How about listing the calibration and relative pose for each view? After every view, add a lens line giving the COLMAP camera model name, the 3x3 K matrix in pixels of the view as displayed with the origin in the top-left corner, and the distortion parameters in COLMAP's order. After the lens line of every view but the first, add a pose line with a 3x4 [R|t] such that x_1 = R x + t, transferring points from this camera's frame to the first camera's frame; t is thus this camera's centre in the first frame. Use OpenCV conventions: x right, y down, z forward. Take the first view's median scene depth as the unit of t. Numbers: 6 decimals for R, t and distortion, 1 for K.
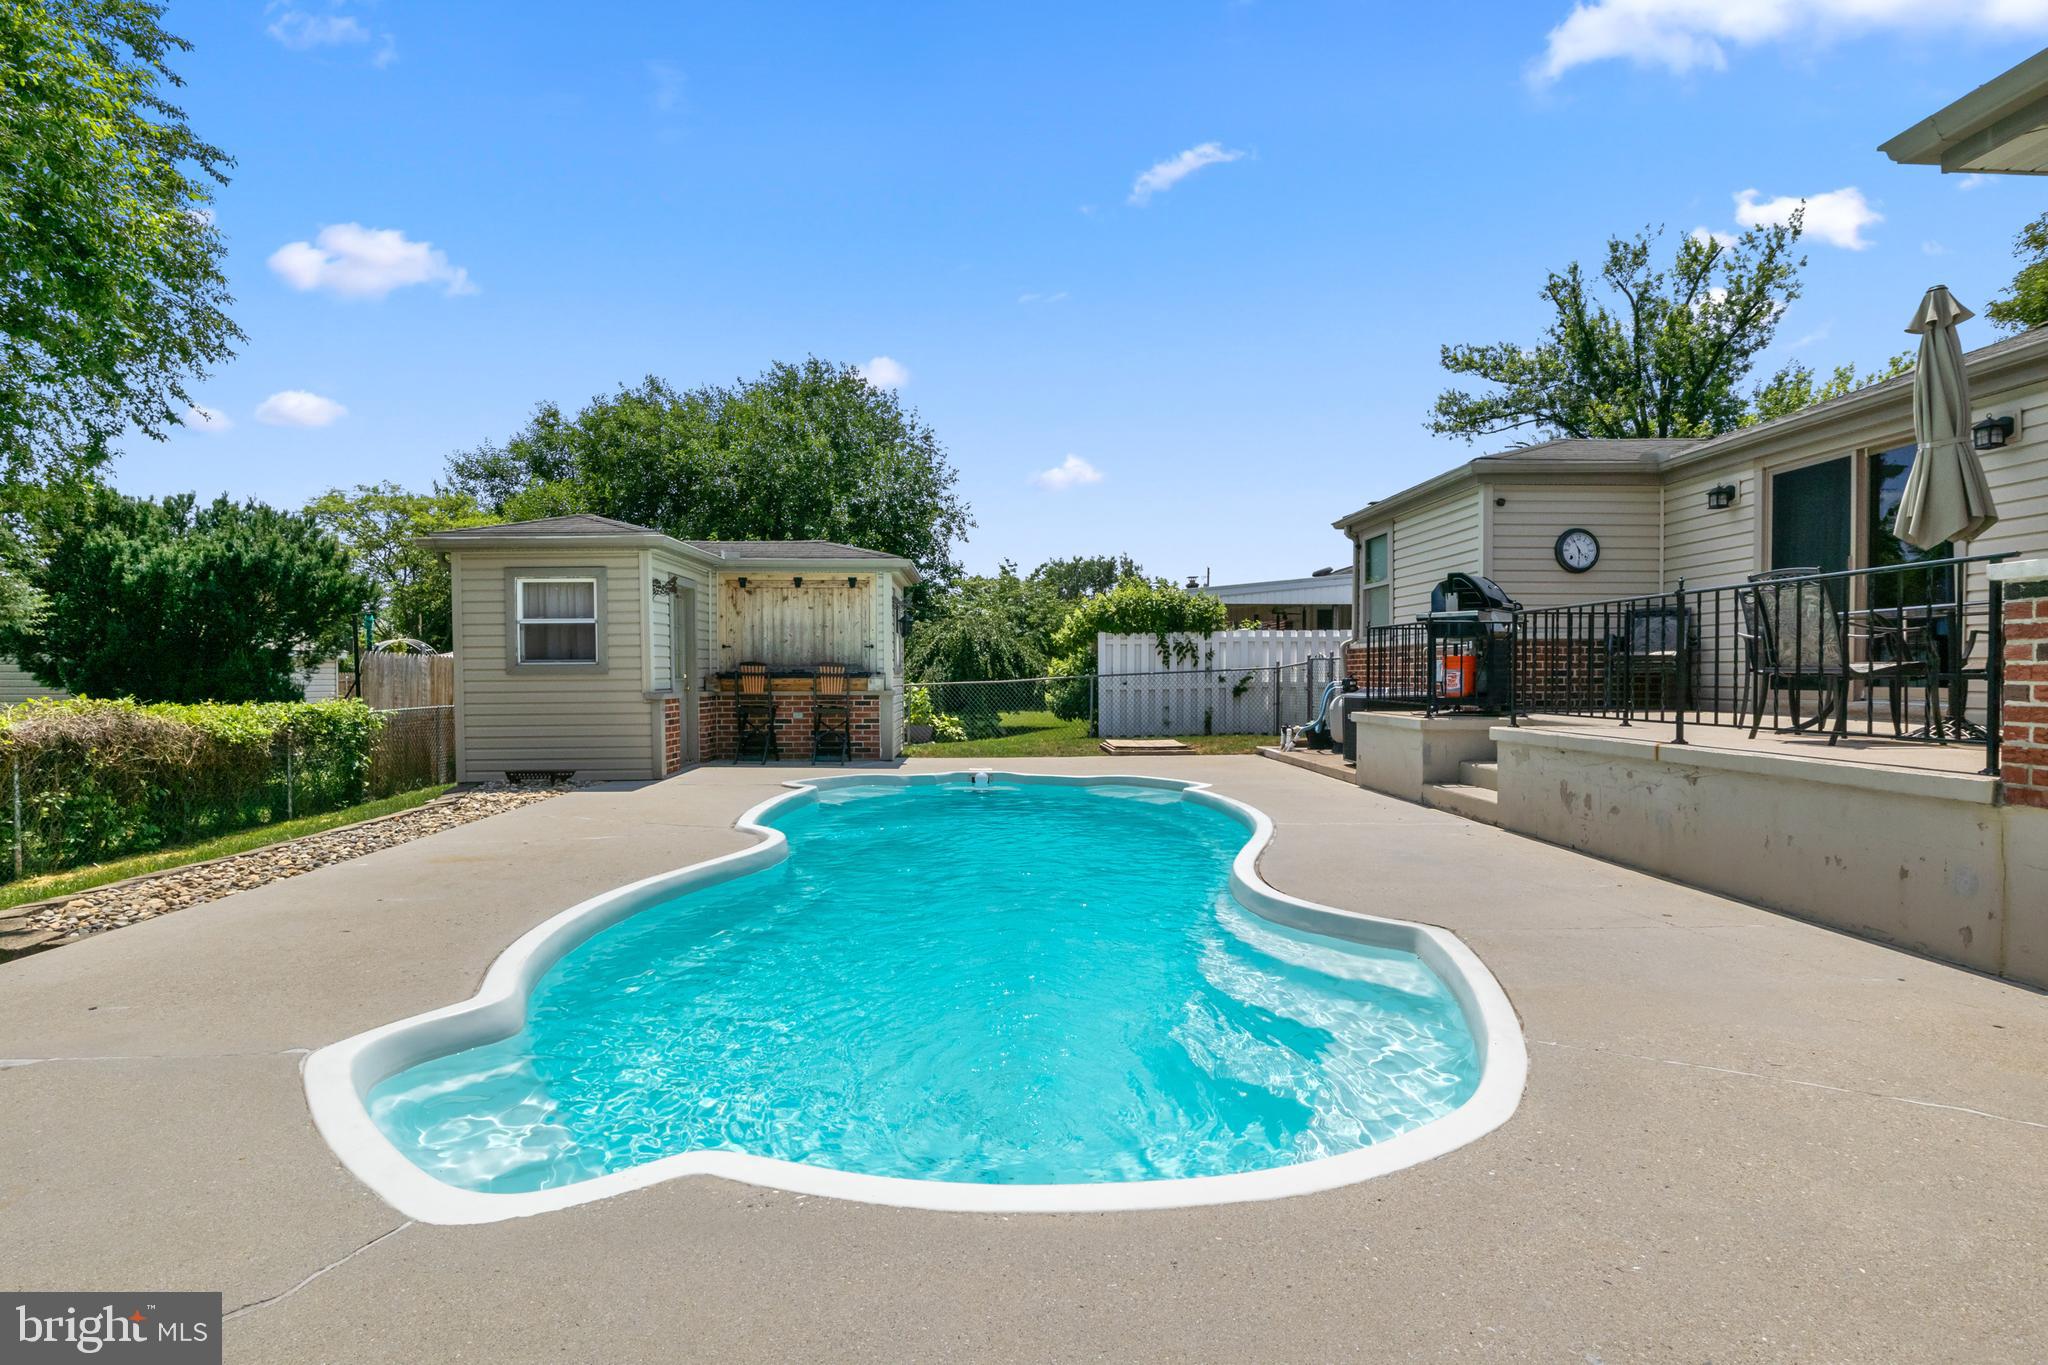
lens RADIAL K [[1013.1, 0, 1018.1], [0, 1013.1, 691.2], [0, 0, 1]] dist [-0.008896, -0.000243]
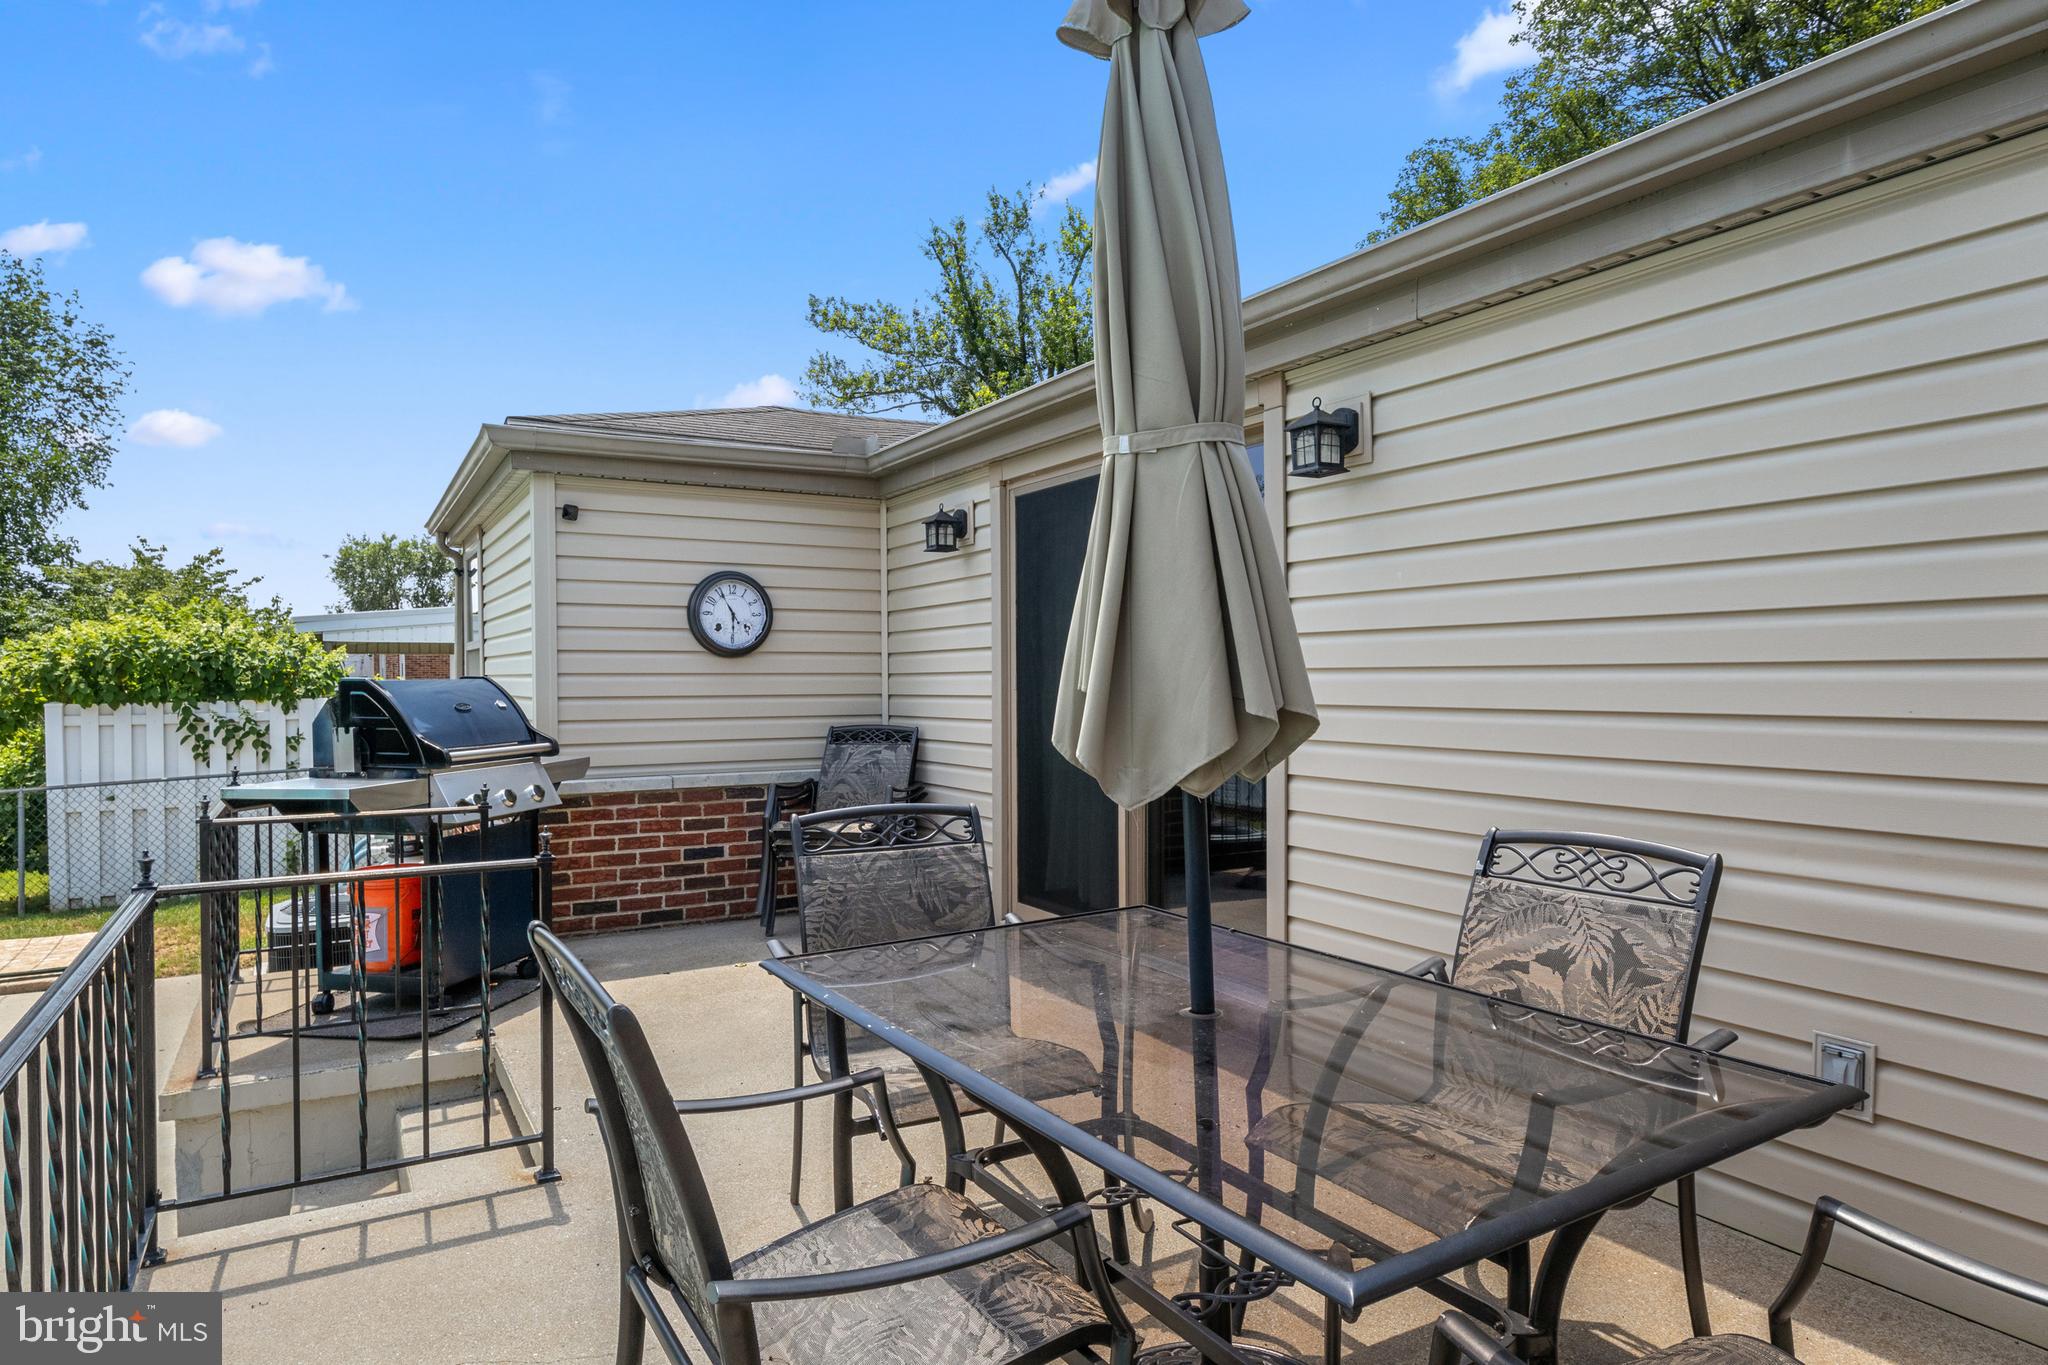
lens RADIAL K [[1192.1, 0, 1010.3], [0, 1192.1, 684.0], [0, 0, 1]] dist [-0.009872, 0.000247]
pose [[0.880764, -0.005023, 0.473528, 0.306268], [0.011776, 0.999867, -0.011297, -0.074250], [-0.473409, 0.015526, 0.880706, 0.308365]]
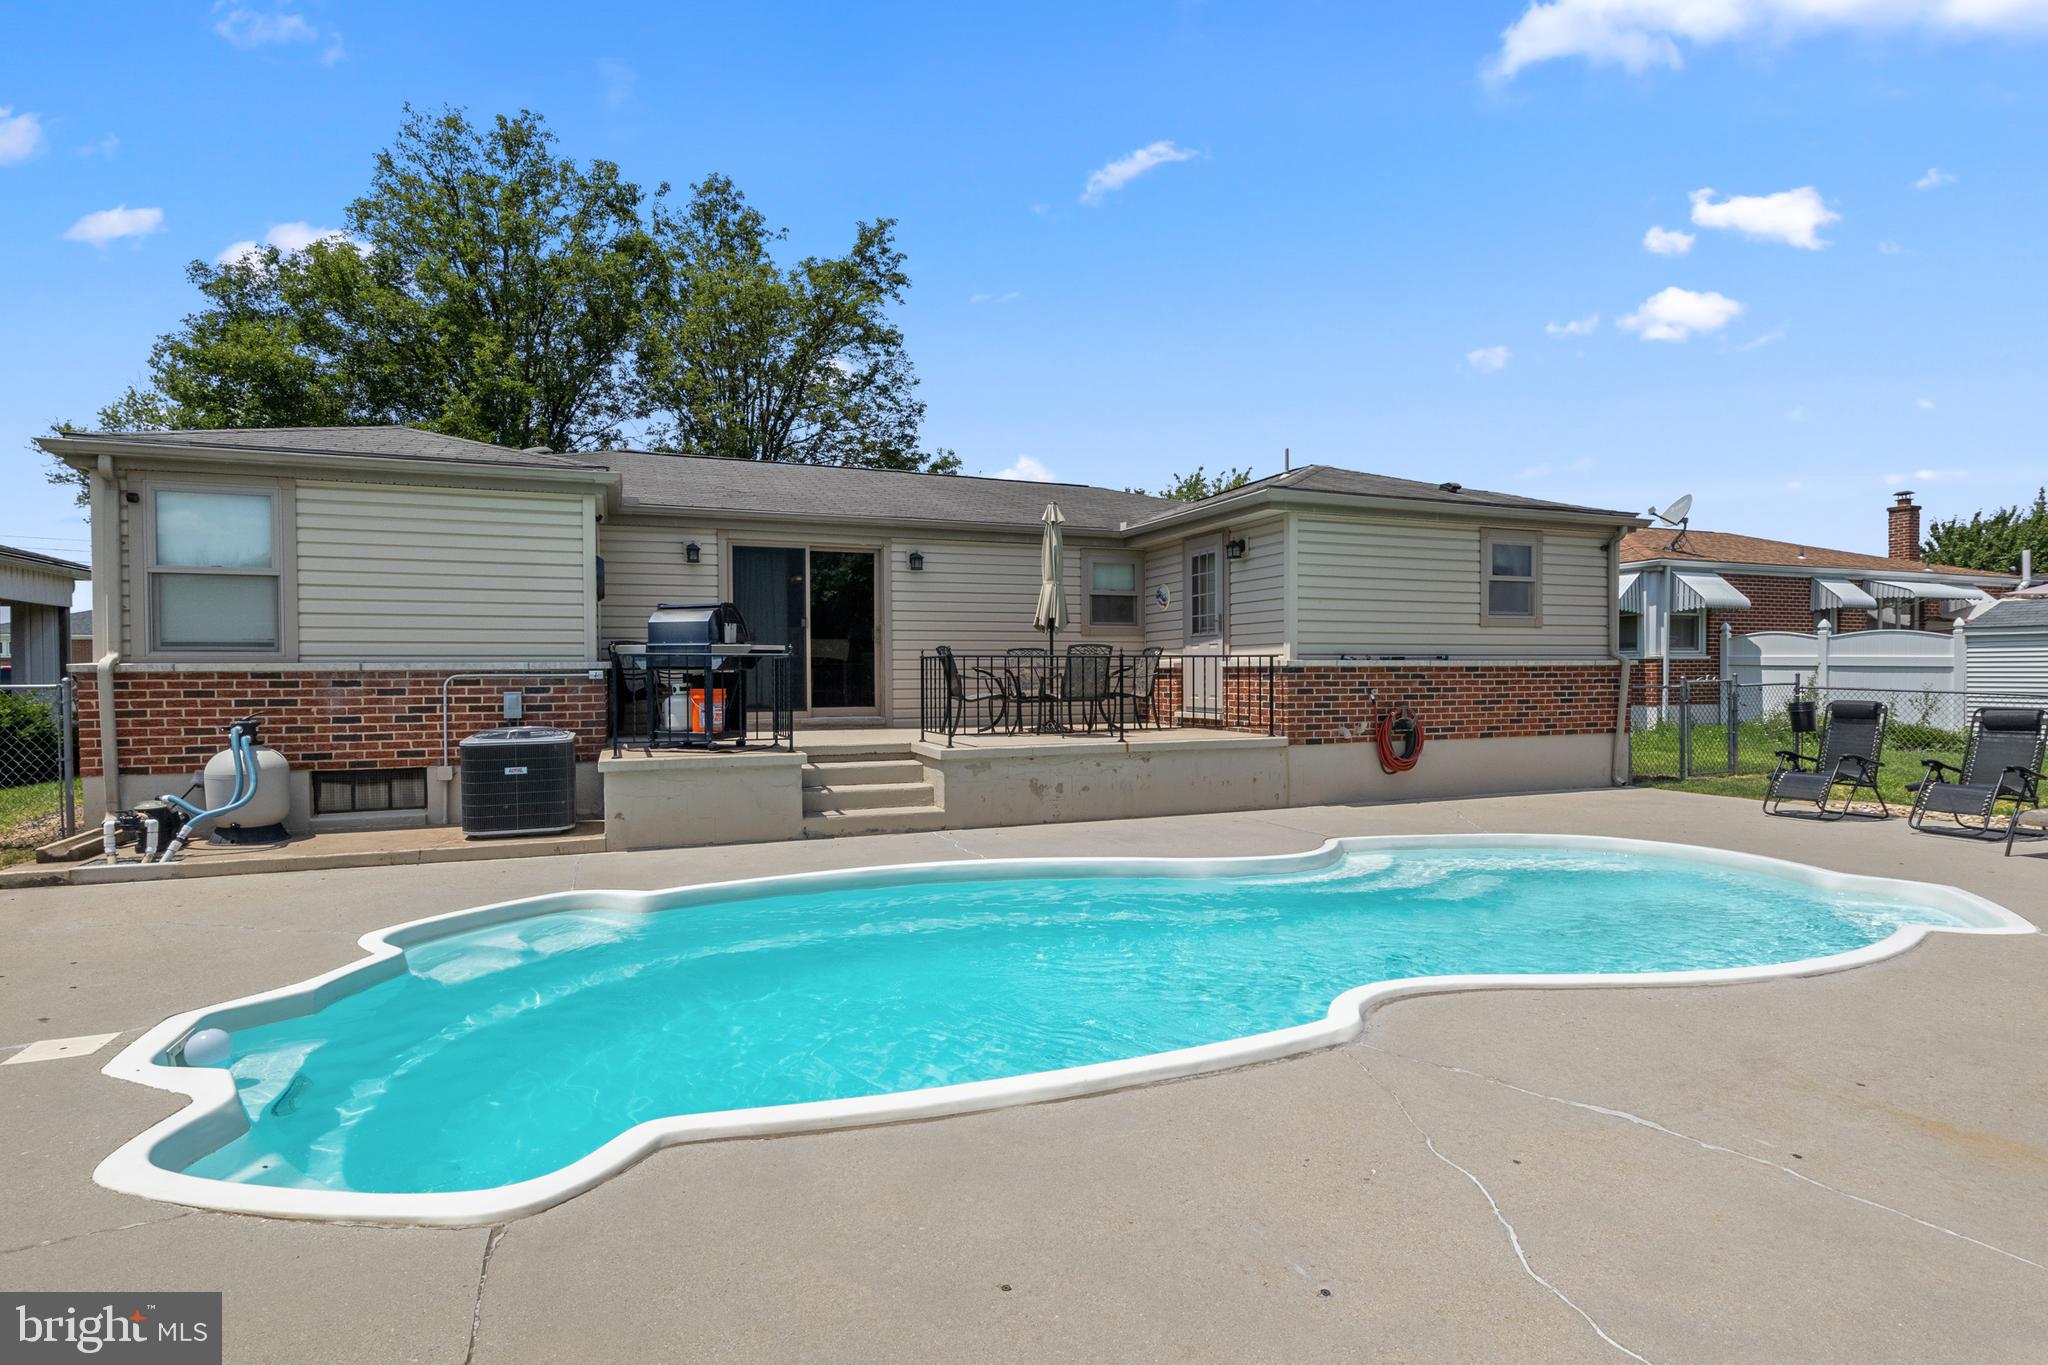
lens RADIAL K [[1013.1, 0, 1018.1], [0, 1013.1, 691.2], [0, 0, 1]] dist [-0.008896, -0.000243]
pose [[-0.348370, -0.009988, 0.937304, -0.396463], [0.022573, 0.999564, 0.019042, -0.031286], [-0.937085, 0.027791, -0.347992, 0.755232]]
